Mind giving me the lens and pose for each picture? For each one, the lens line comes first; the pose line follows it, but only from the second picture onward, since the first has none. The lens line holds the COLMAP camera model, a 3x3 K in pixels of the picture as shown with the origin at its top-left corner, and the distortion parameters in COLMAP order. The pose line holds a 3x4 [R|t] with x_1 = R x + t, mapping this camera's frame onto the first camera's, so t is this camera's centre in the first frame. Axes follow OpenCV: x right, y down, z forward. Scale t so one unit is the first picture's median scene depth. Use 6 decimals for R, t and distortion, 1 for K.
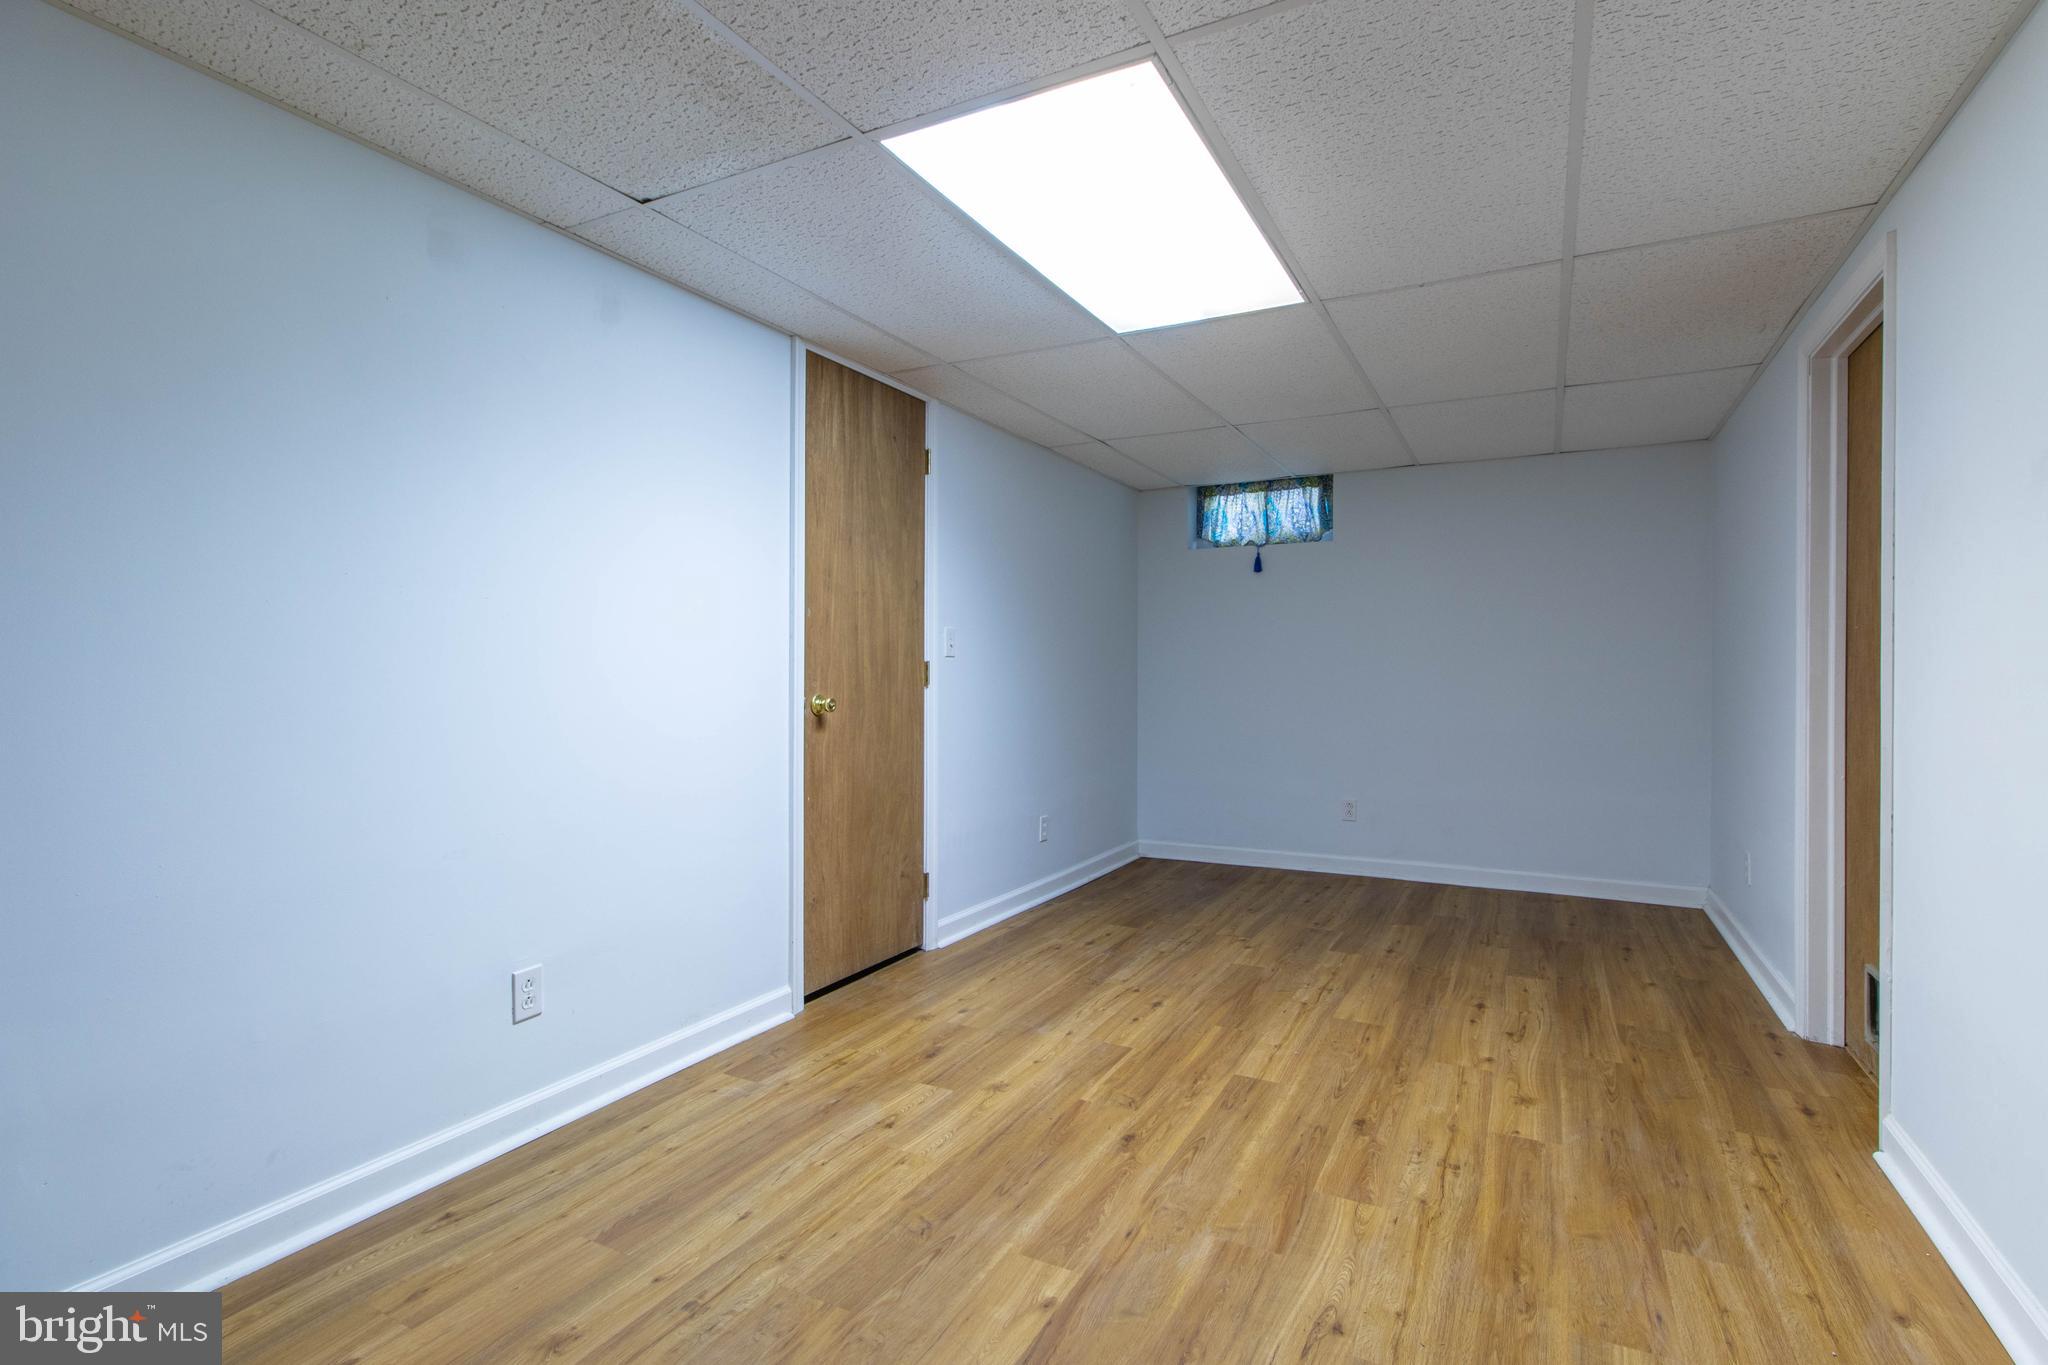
lens RADIAL K [[973.9, 0, 1023.0], [0, 973.9, 678.9], [0, 0, 1]] dist [-0.000037, -0.002973]
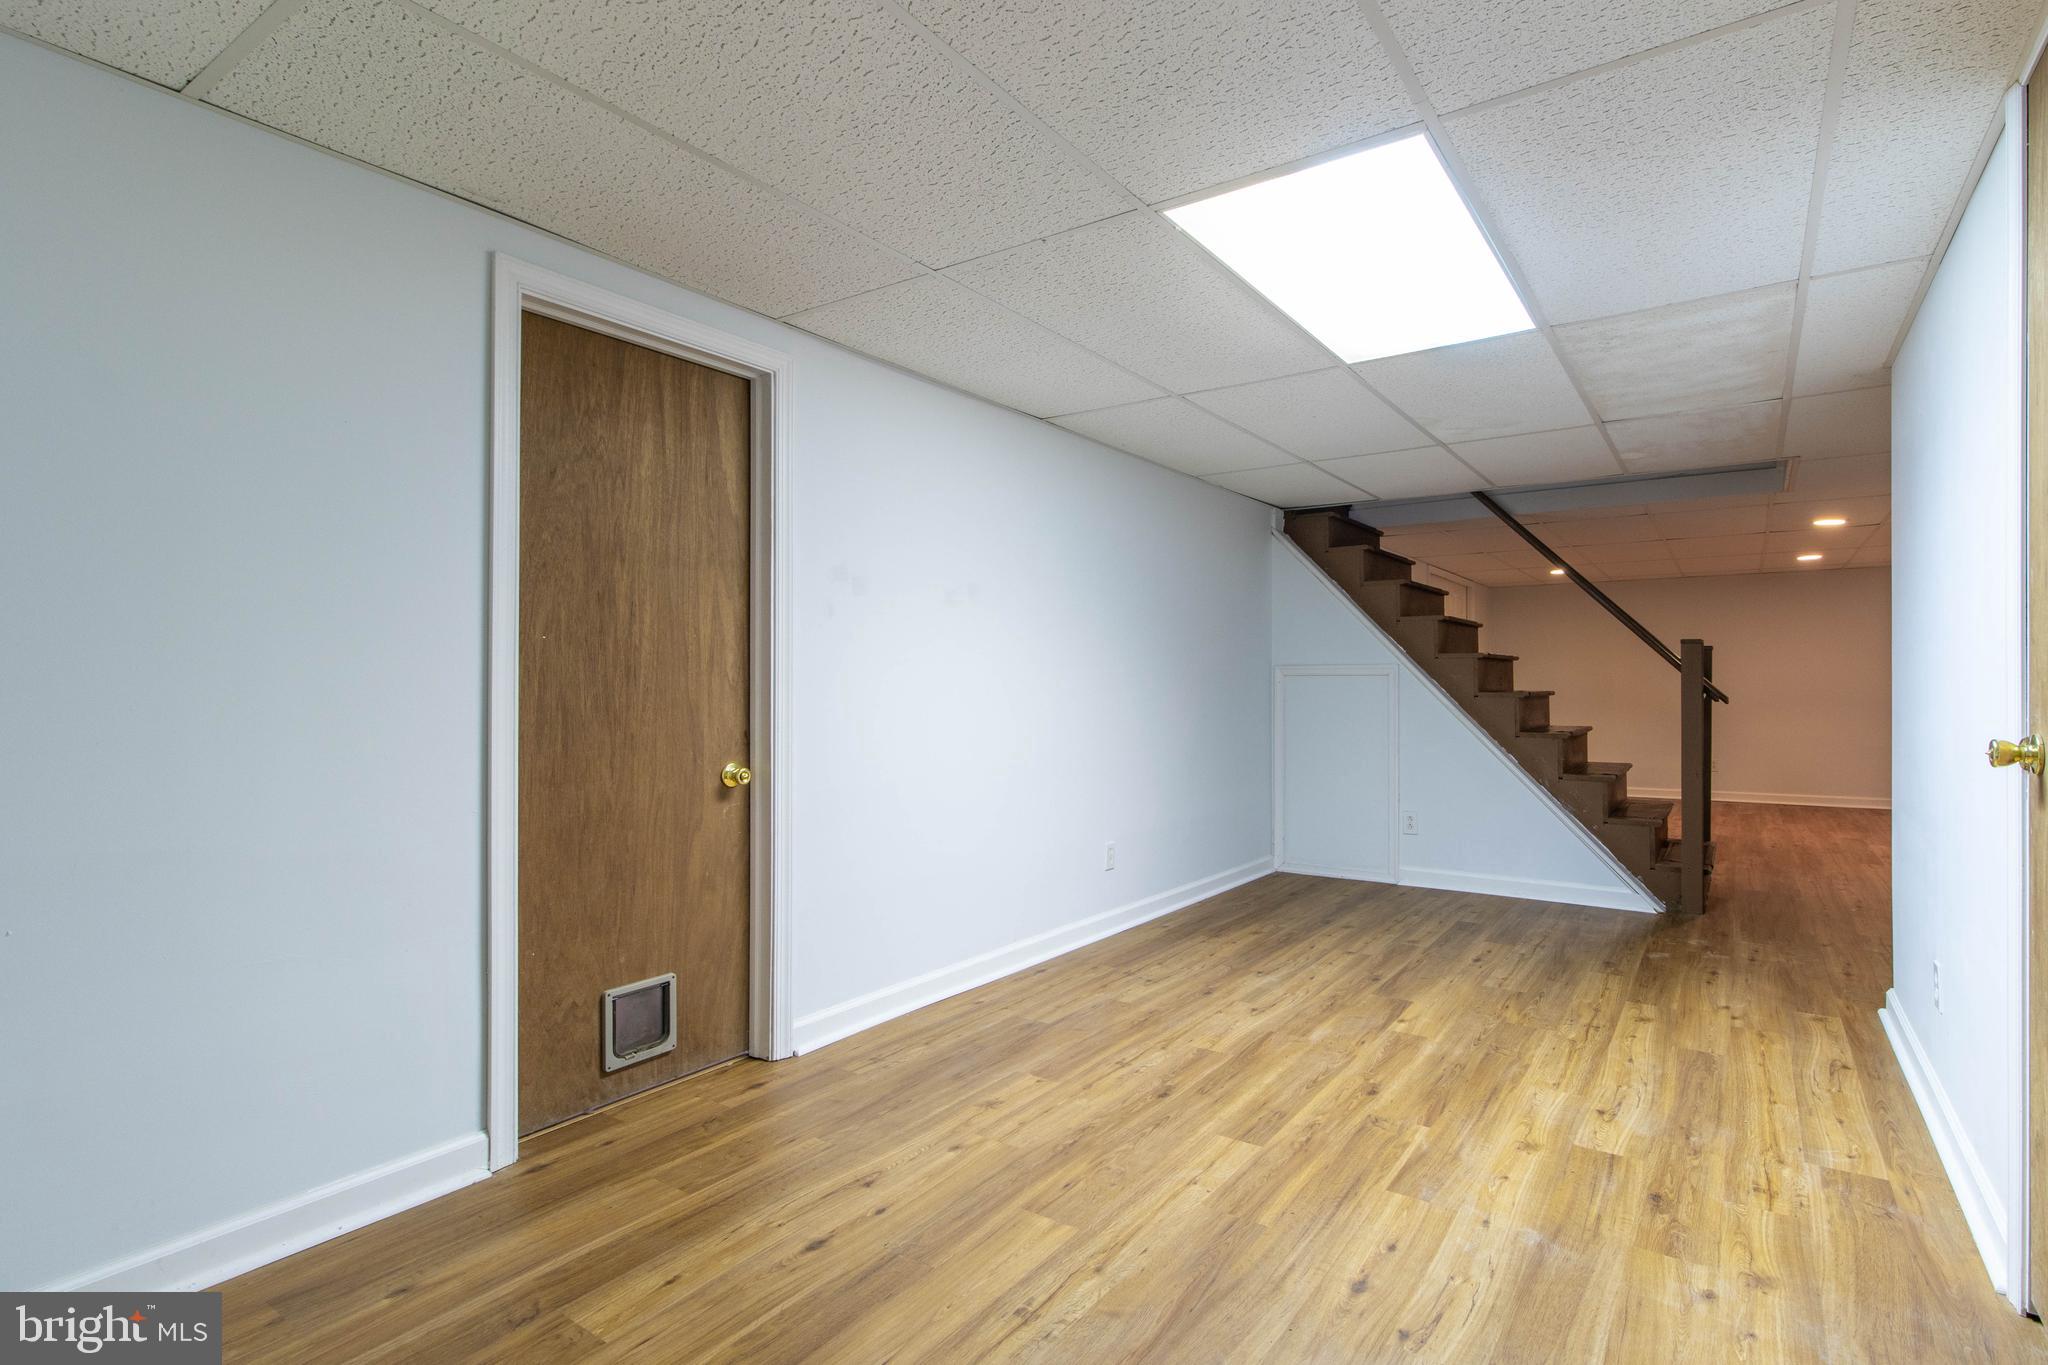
lens RADIAL K [[973.9, 0, 1027.0], [0, 973.9, 684.5], [0, 0, 1]] dist [-0.000037, -0.002973]
pose [[-0.987300, 0.002730, 0.158845, 0.317319], [0.003599, 0.999980, 0.005183, -0.031745], [-0.158828, 0.005689, -0.987290, 2.120708]]
